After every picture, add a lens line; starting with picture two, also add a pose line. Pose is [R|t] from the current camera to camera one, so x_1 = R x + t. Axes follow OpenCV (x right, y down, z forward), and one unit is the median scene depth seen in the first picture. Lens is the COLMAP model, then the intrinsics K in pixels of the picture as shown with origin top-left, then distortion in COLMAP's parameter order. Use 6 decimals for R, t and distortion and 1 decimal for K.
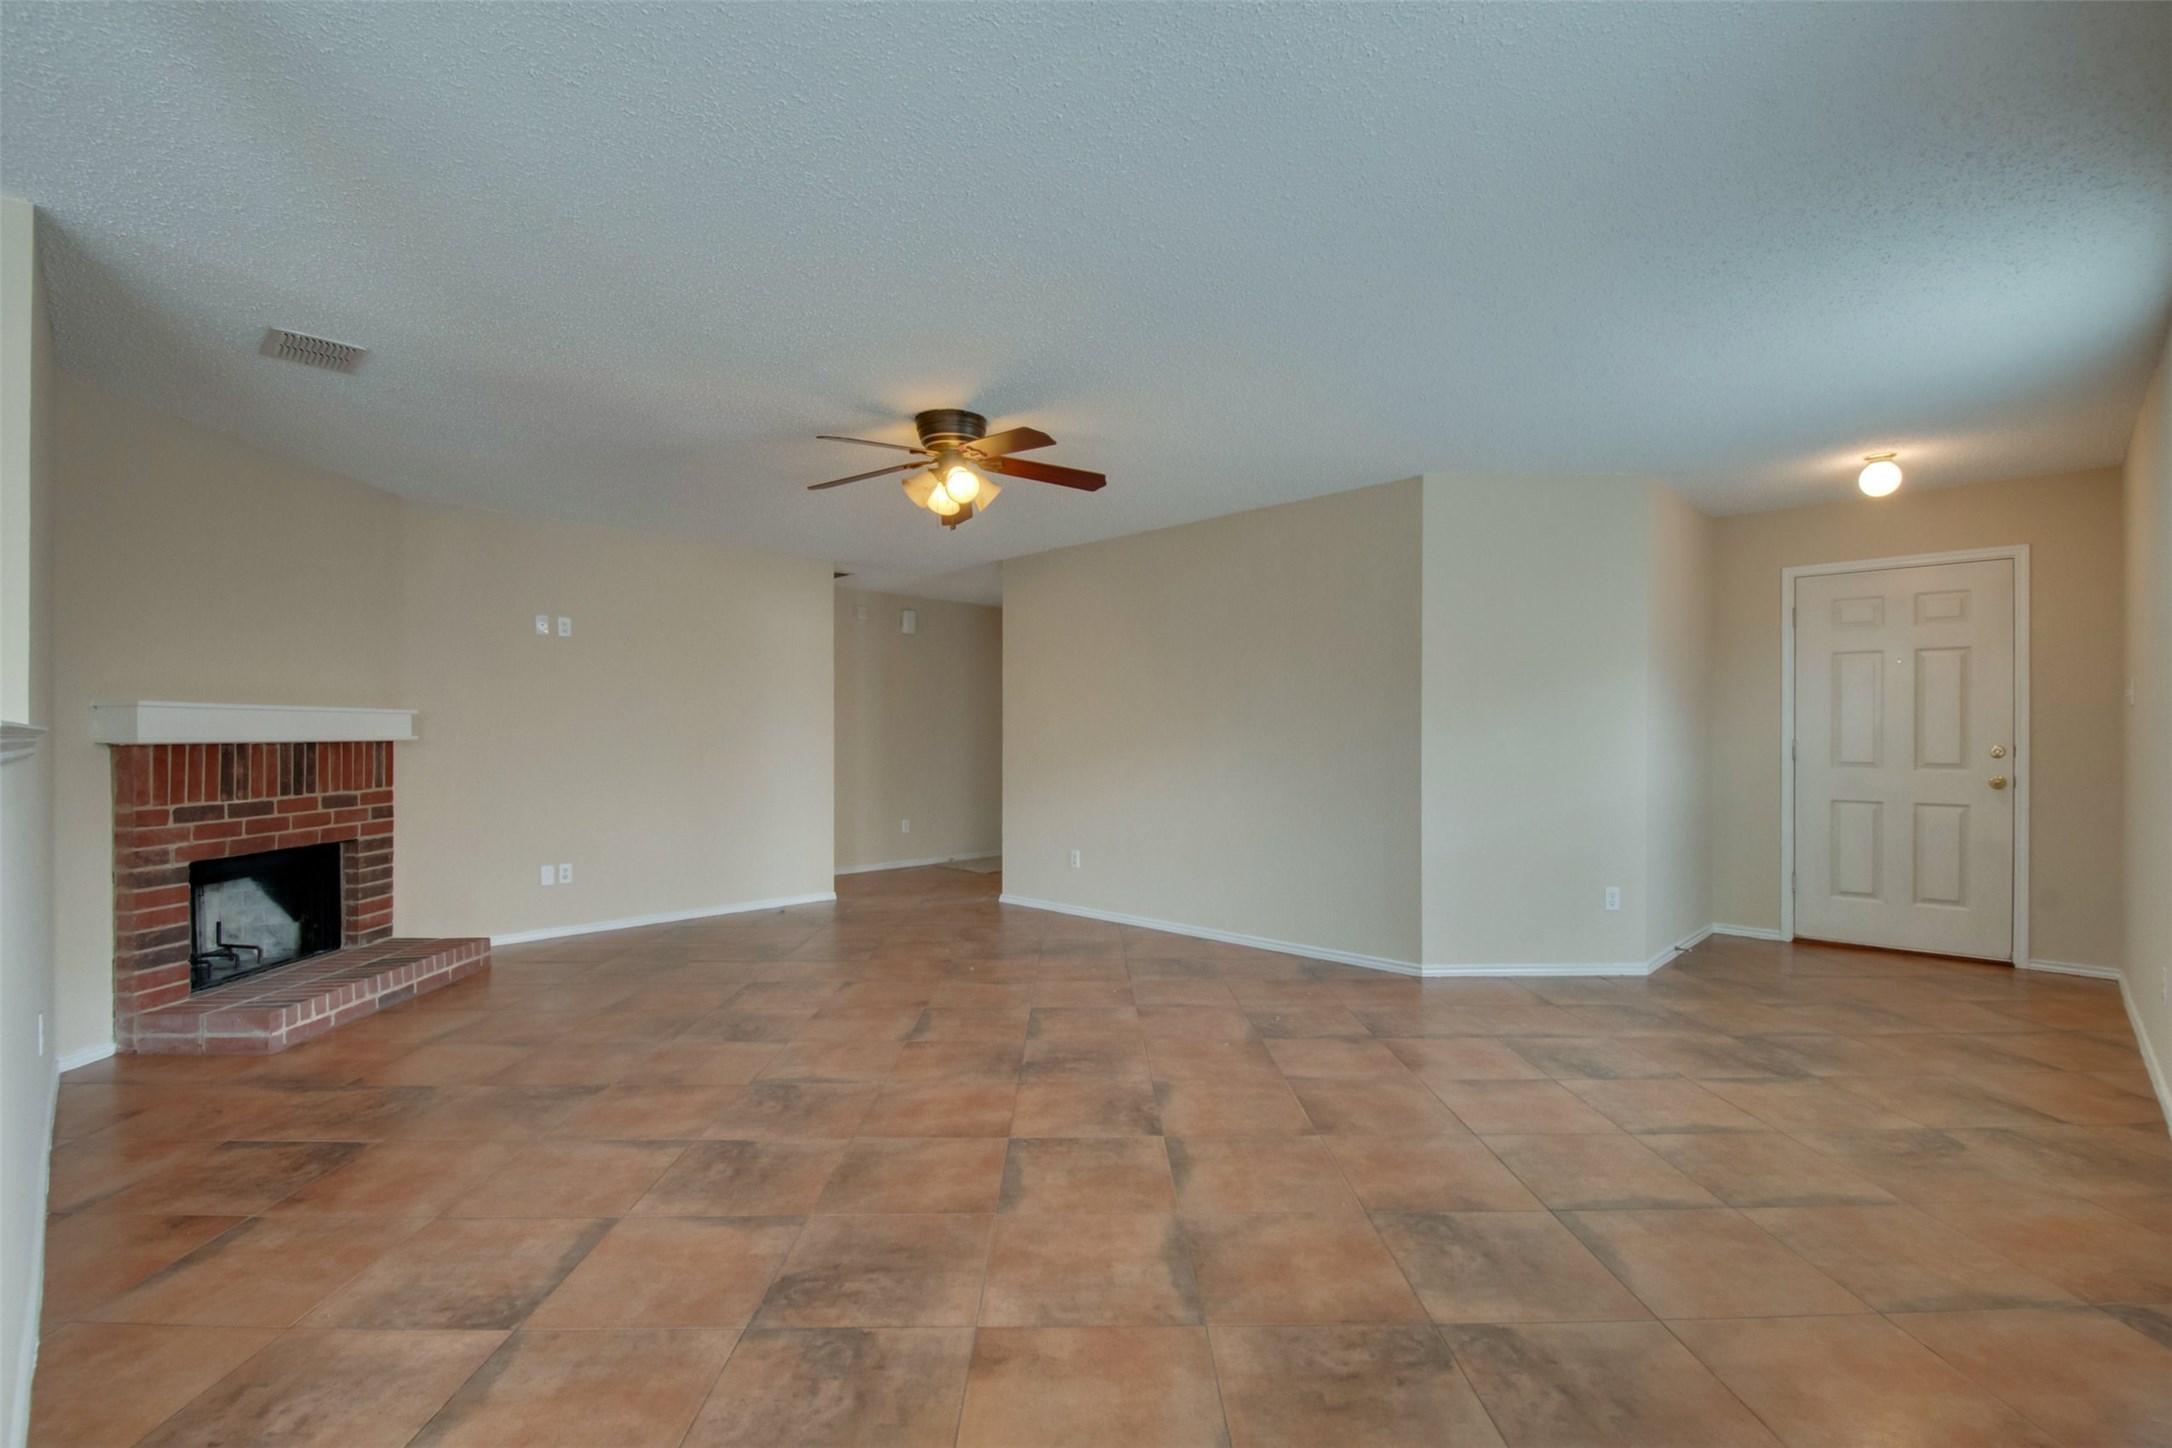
lens RADIAL K [[989.7, 0, 1079.6], [0, 989.7, 736.3], [0, 0, 1]] dist [-0.014798, -0.000981]
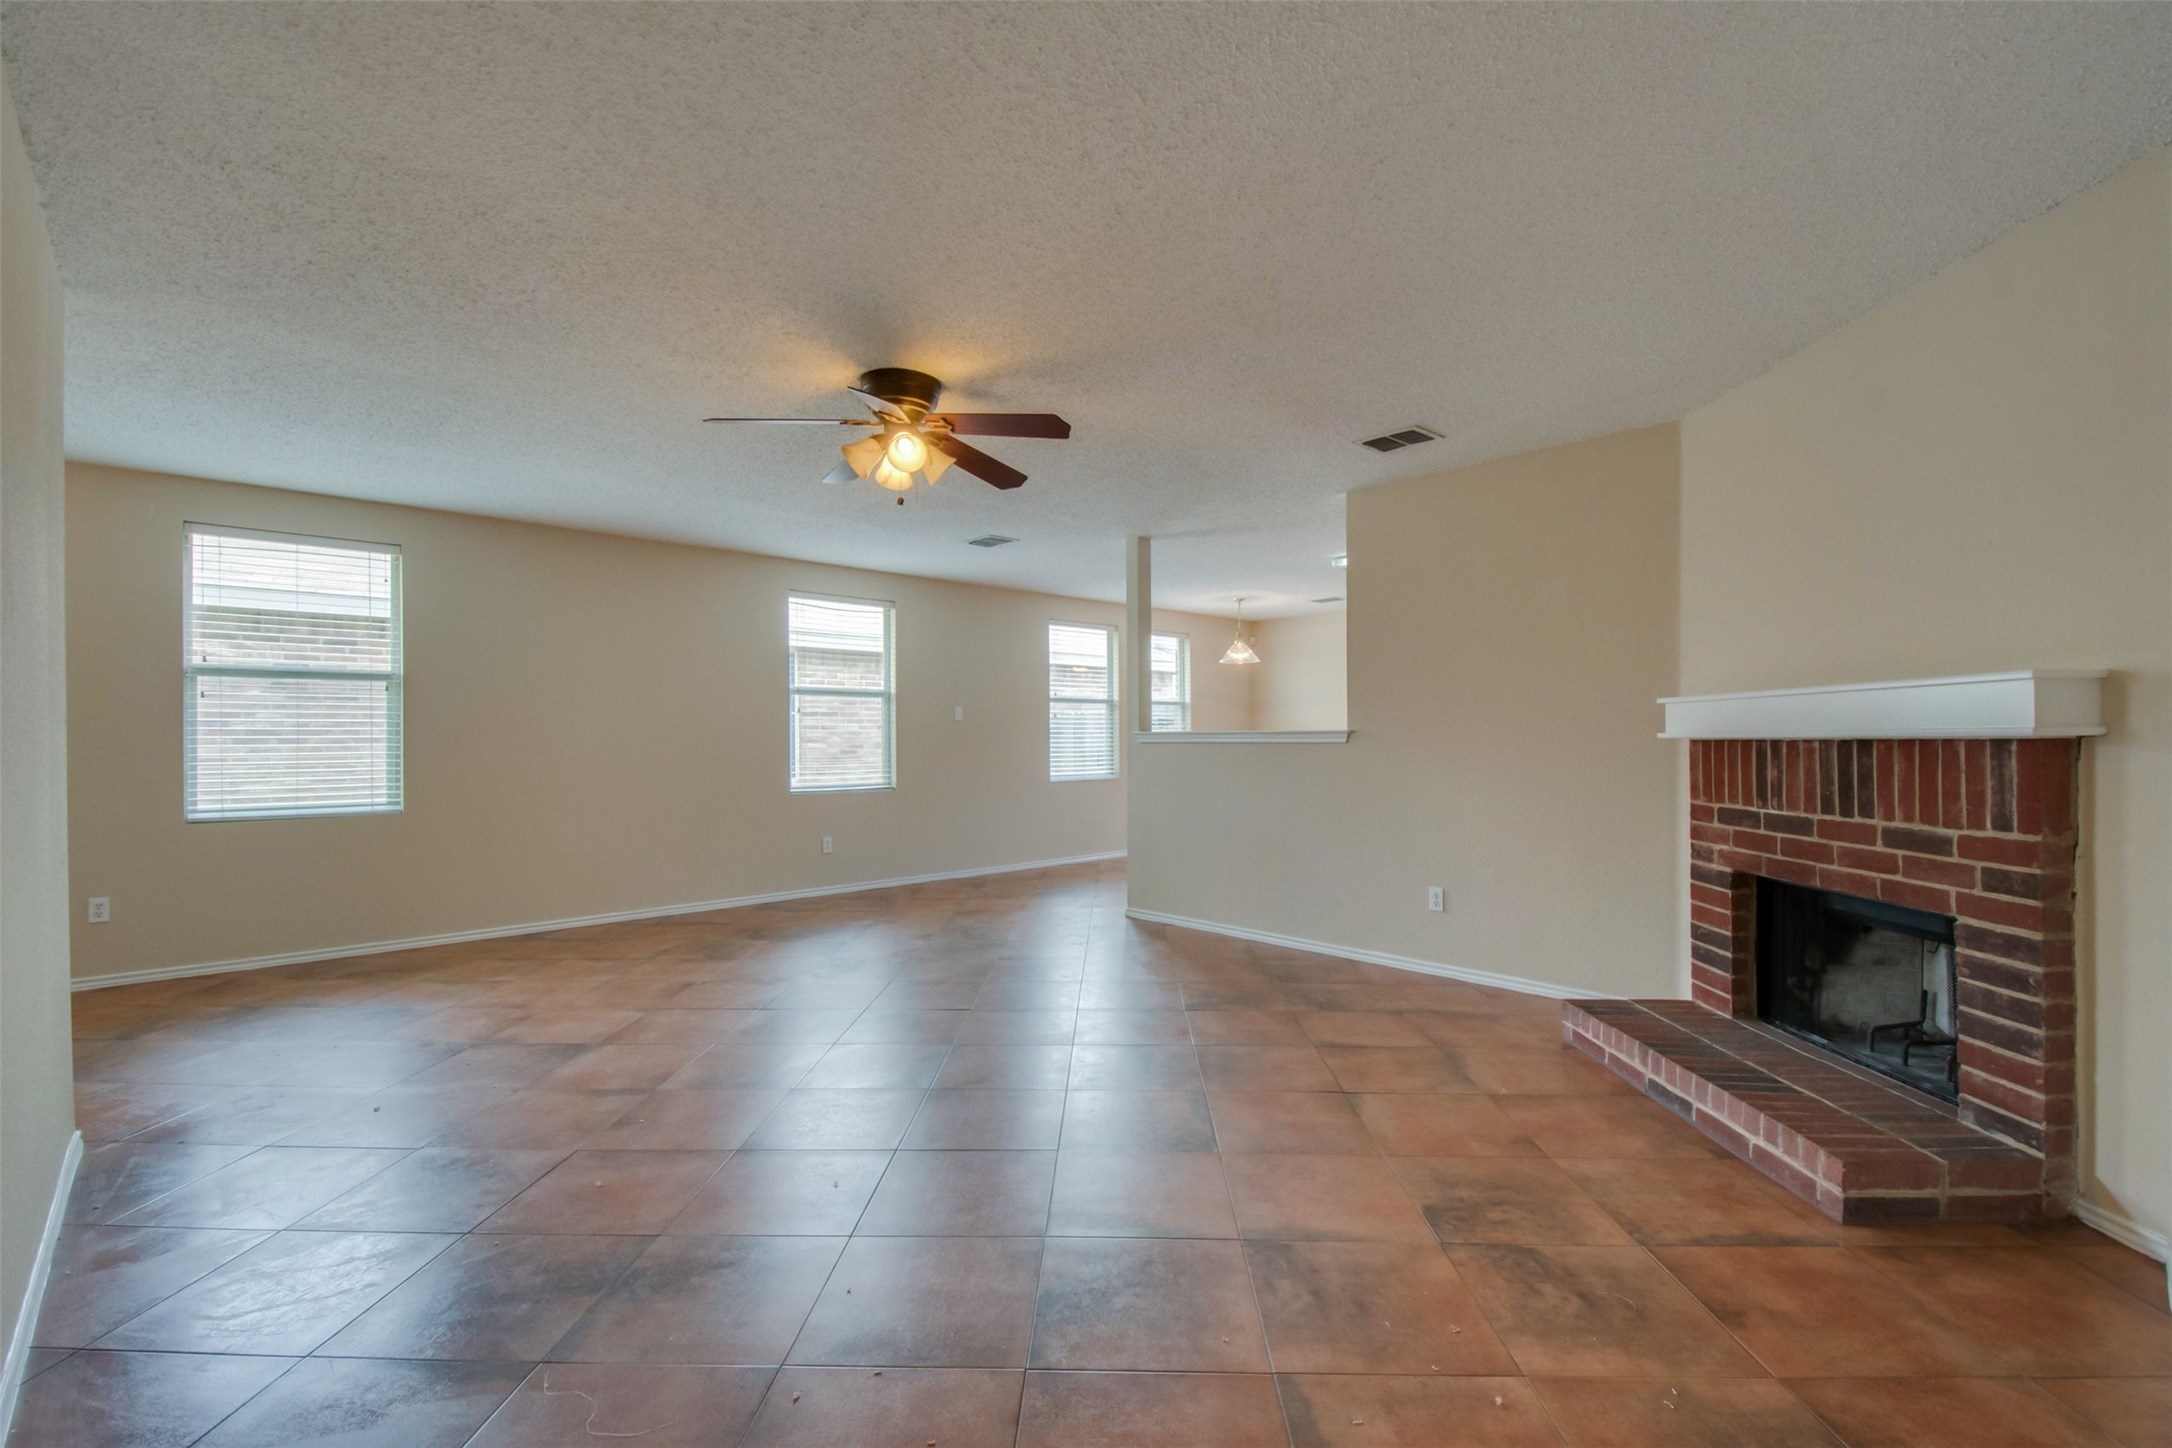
lens RADIAL K [[940.1, 0, 1080.1], [0, 940.1, 735.0], [0, 0, 1]] dist [0.002371, -0.000278]
pose [[-0.999291, 0.007024, 0.036993, -0.299395], [0.006927, 0.999972, -0.002761, 0.001377], [-0.037011, -0.002503, -0.999312, 1.704071]]
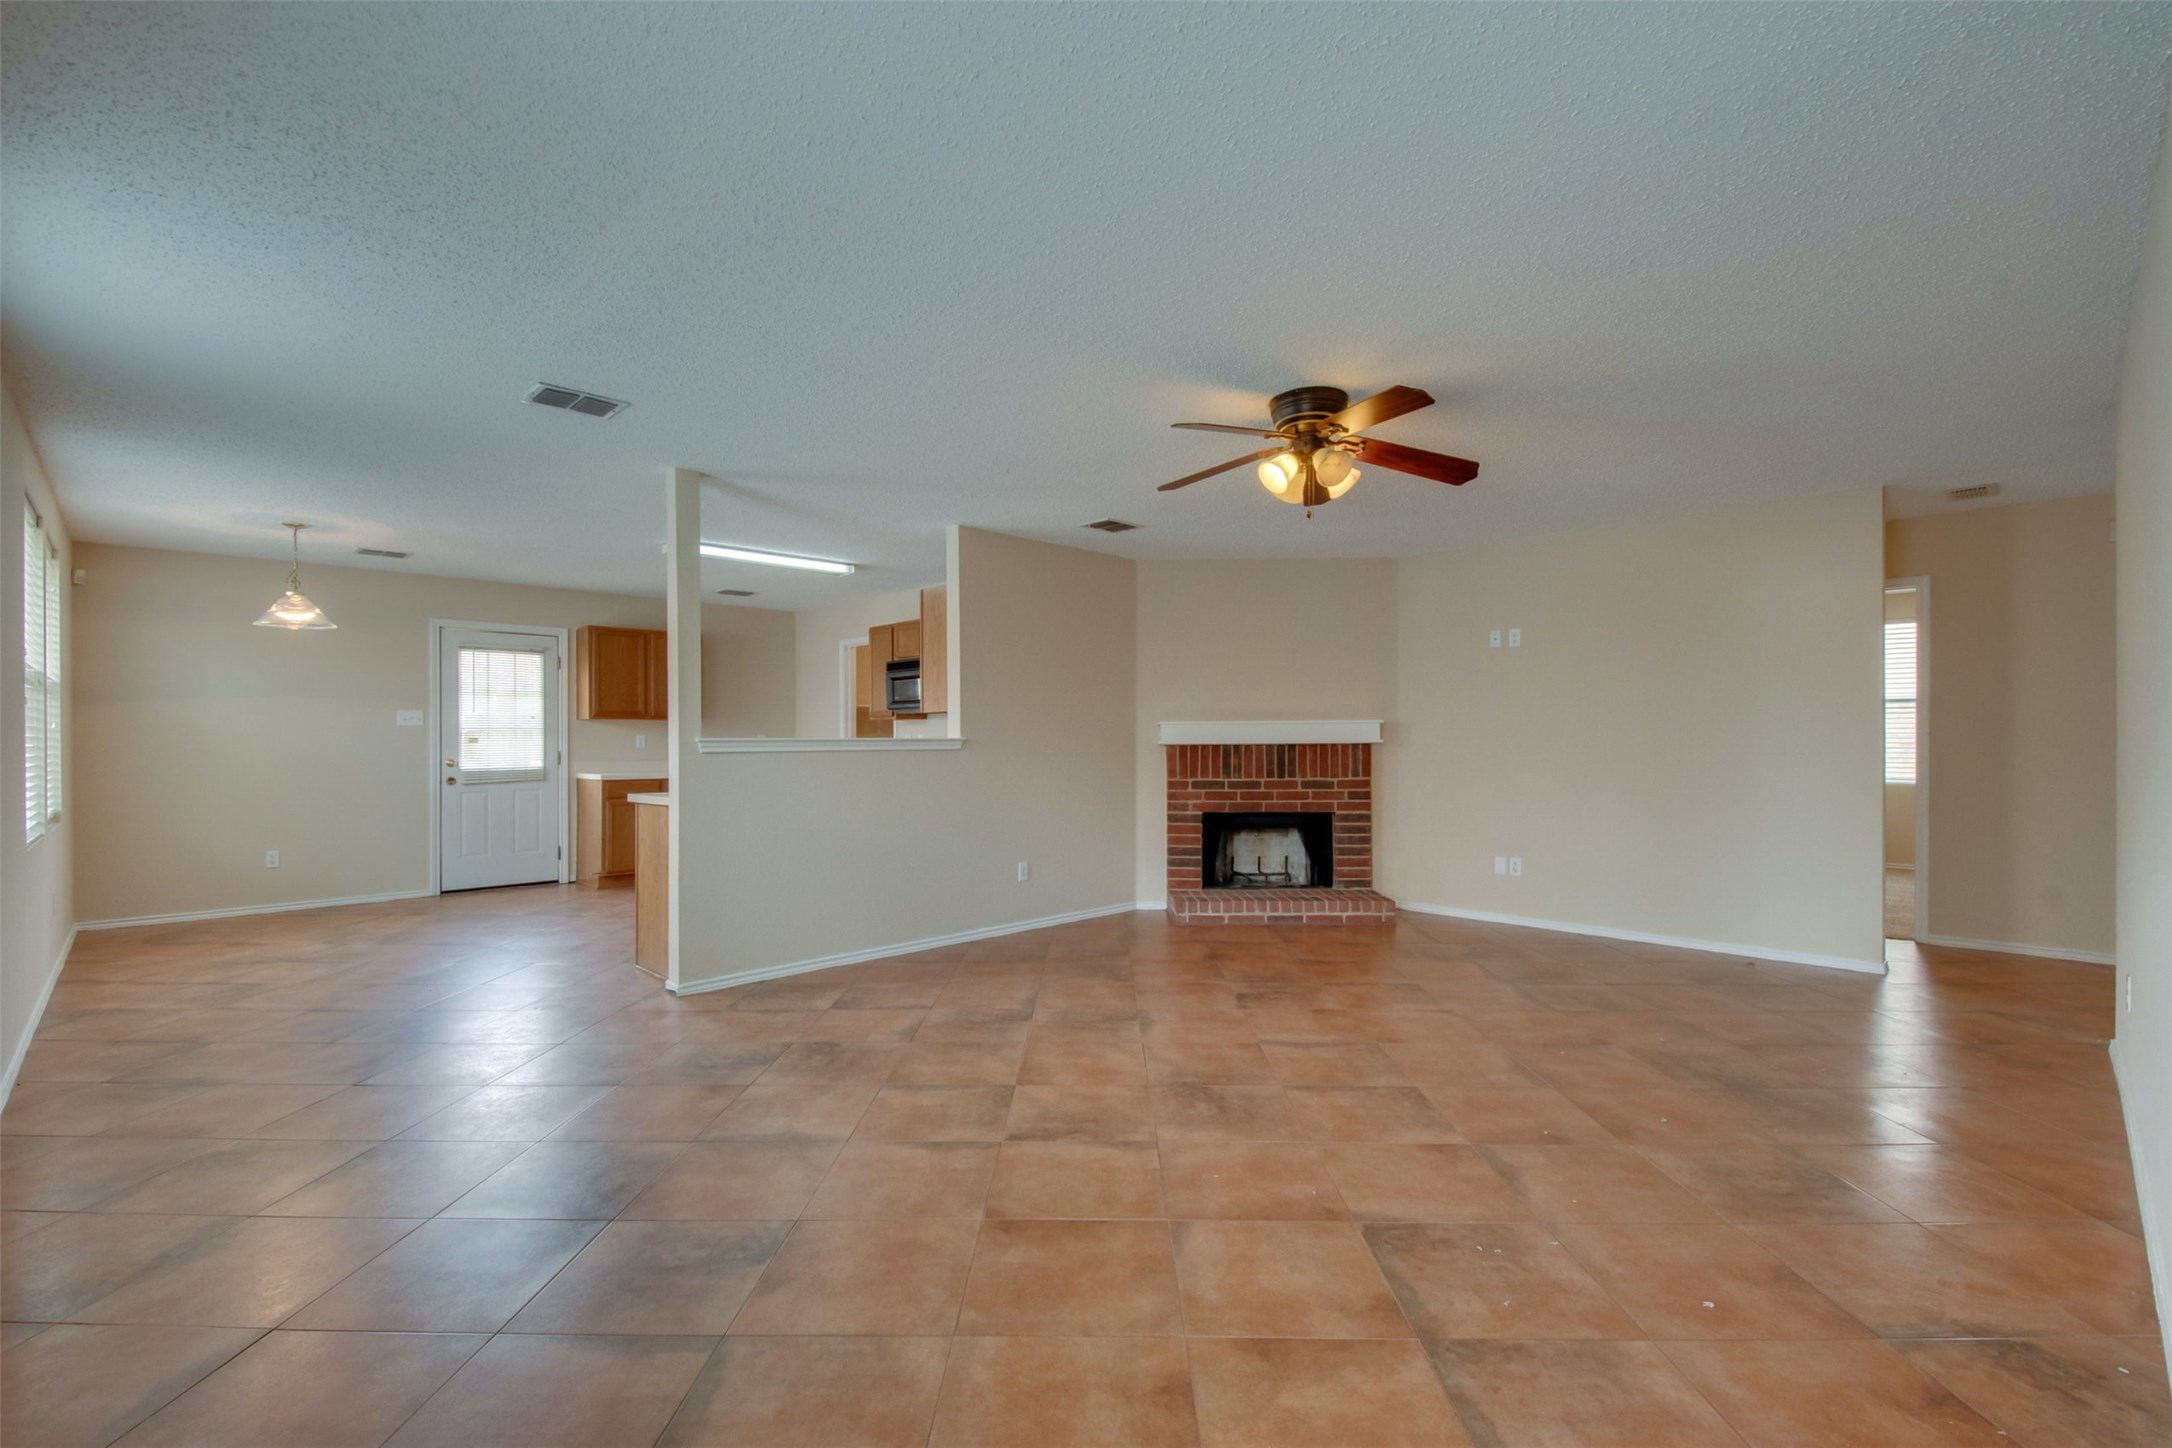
lens RADIAL K [[940.1, 0, 1080.1], [0, 940.1, 735.0], [0, 0, 1]] dist [0.002371, -0.000278]
pose [[-0.031564, -0.002402, -0.999499, 0.704108], [0.003912, 0.999989, -0.002527, -0.005727], [0.999494, -0.003989, -0.031554, 0.746471]]
